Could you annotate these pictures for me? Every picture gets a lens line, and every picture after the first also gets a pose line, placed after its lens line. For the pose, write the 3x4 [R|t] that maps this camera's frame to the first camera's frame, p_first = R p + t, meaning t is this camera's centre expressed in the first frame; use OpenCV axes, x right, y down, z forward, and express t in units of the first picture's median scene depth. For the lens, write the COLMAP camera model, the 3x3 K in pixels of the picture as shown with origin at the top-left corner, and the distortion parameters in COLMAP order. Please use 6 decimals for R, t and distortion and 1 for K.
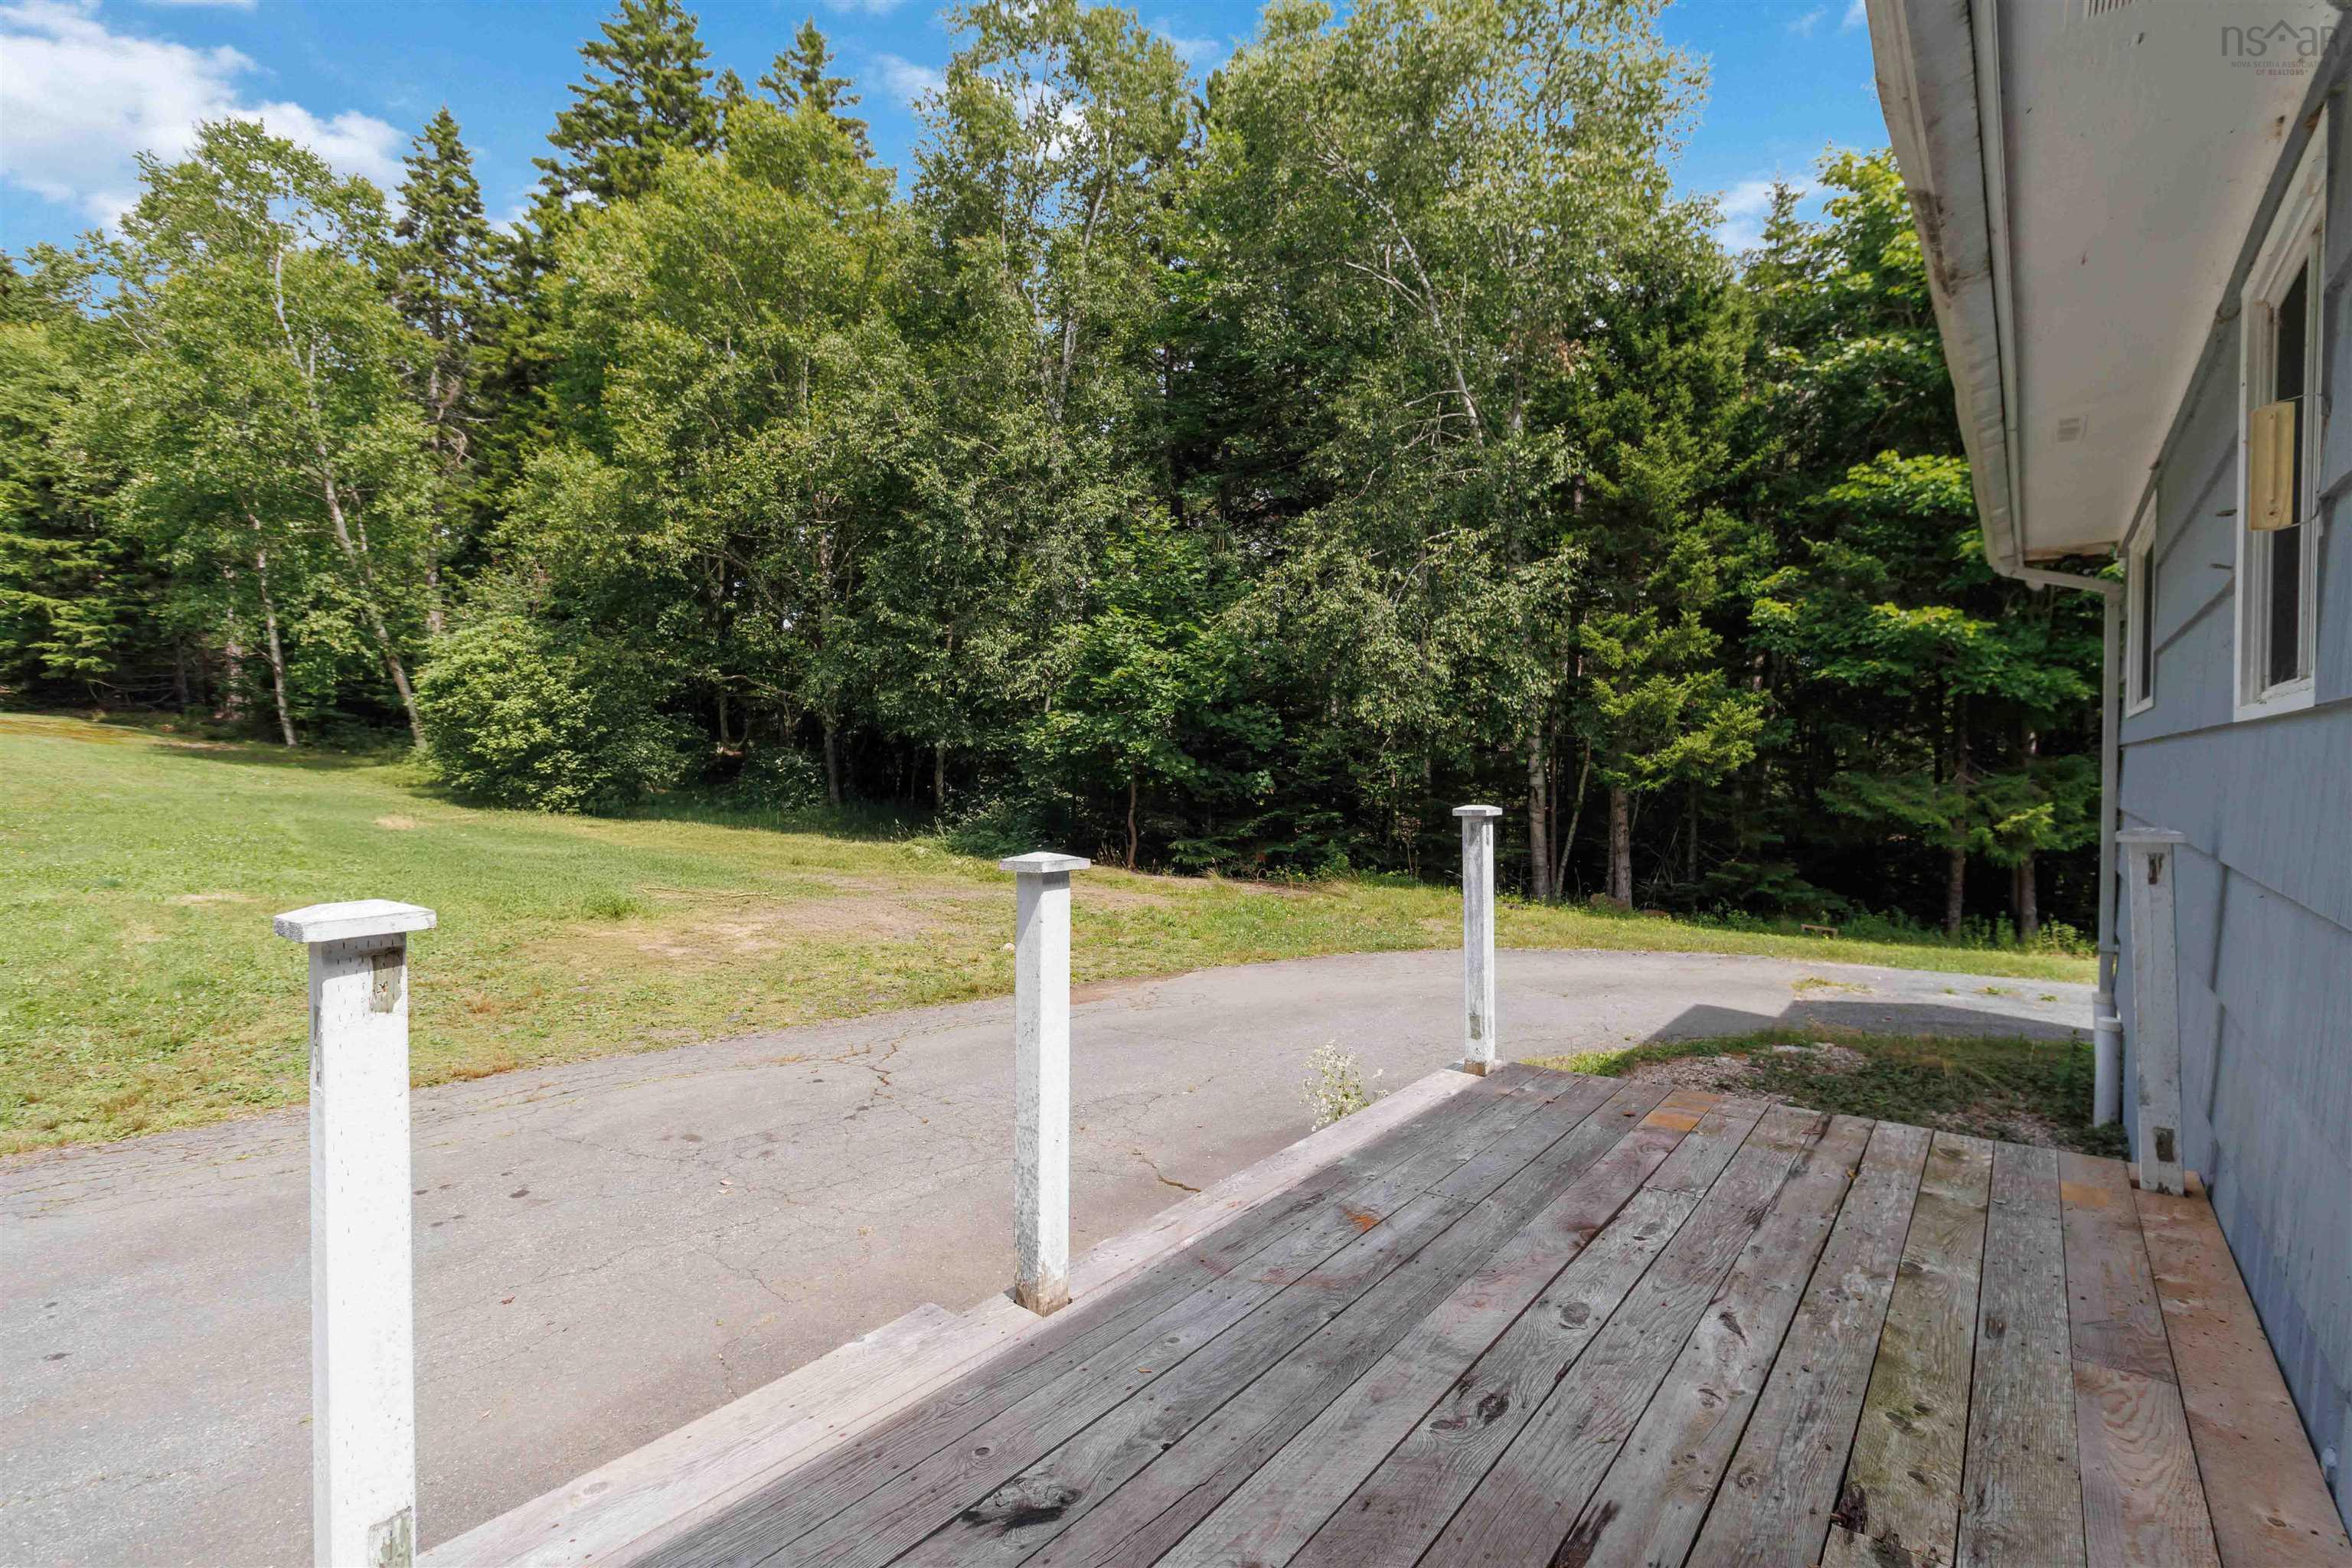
lens RADIAL K [[1046.1, 0, 1176.4], [0, 1046.1, 781.0], [0, 0, 1]] dist [-0.000532, 0.000207]
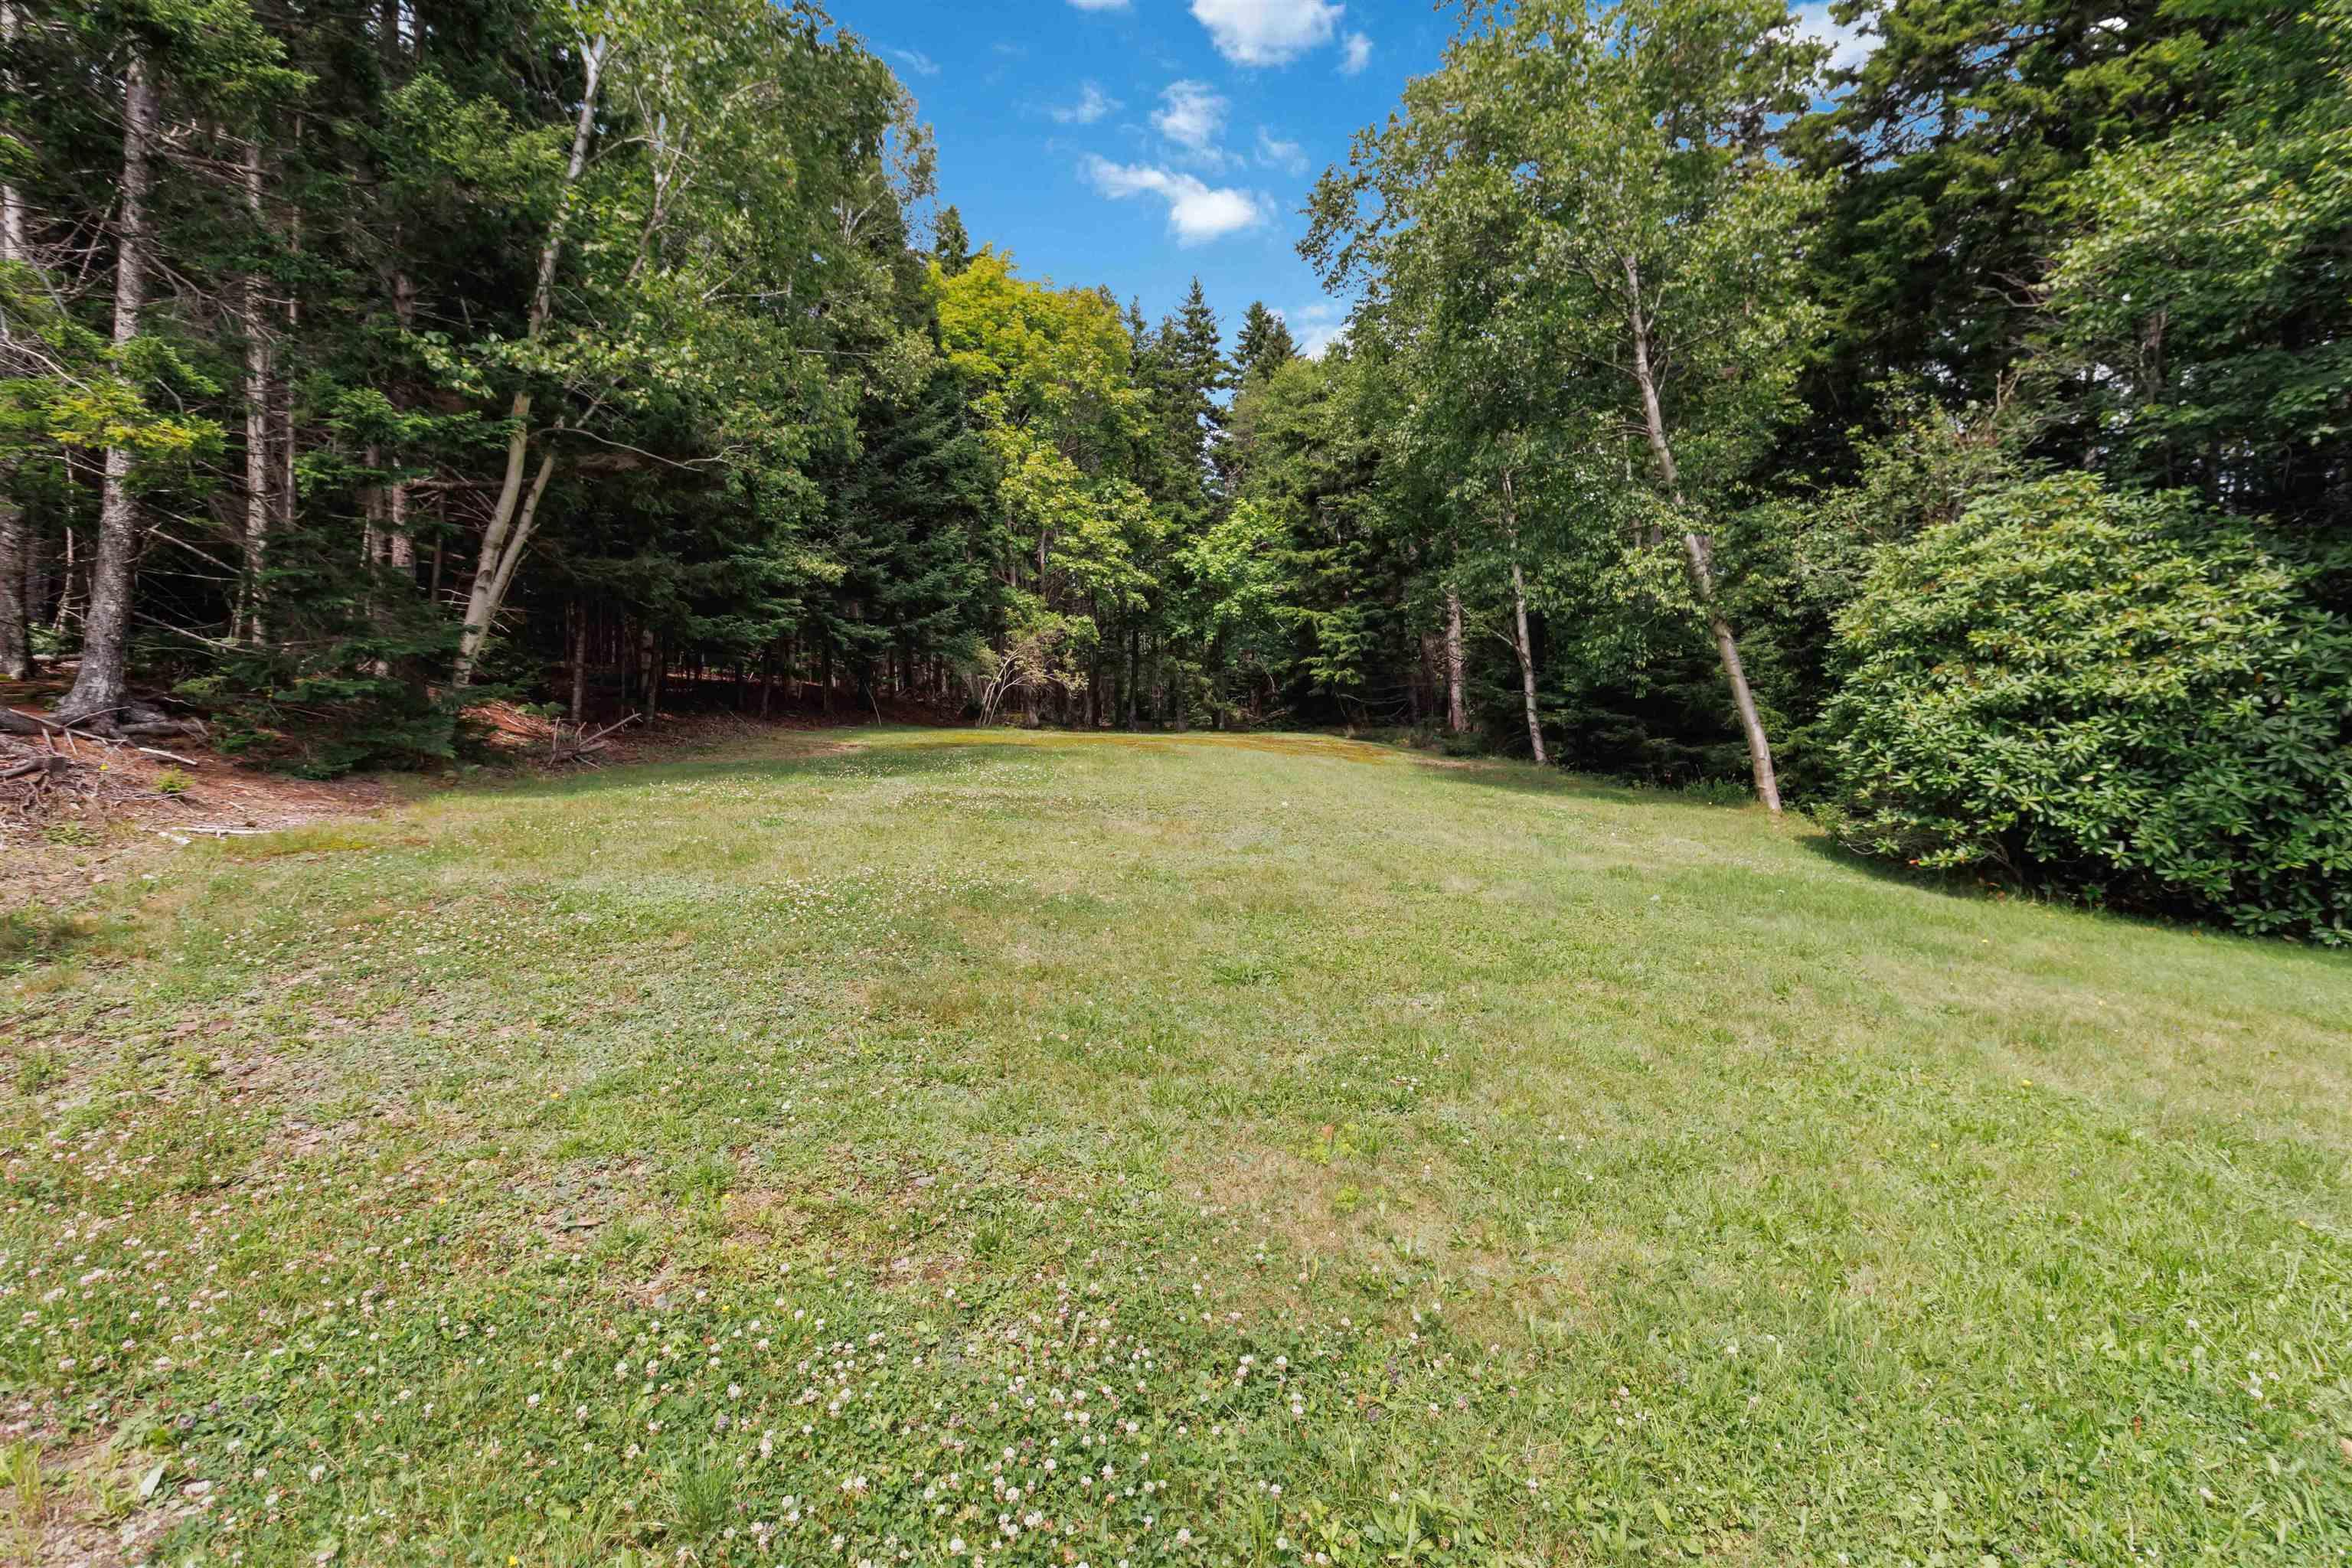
lens RADIAL K [[1046.1, 0, 1177.4], [0, 1046.1, 776.7], [0, 0, 1]] dist [-0.000532, 0.000207]
pose [[0.595933, -0.001835, -0.803032, -0.479009], [-0.002500, 0.999988, -0.004140, -0.023118], [0.803030, 0.004474, 0.595922, 0.409451]]
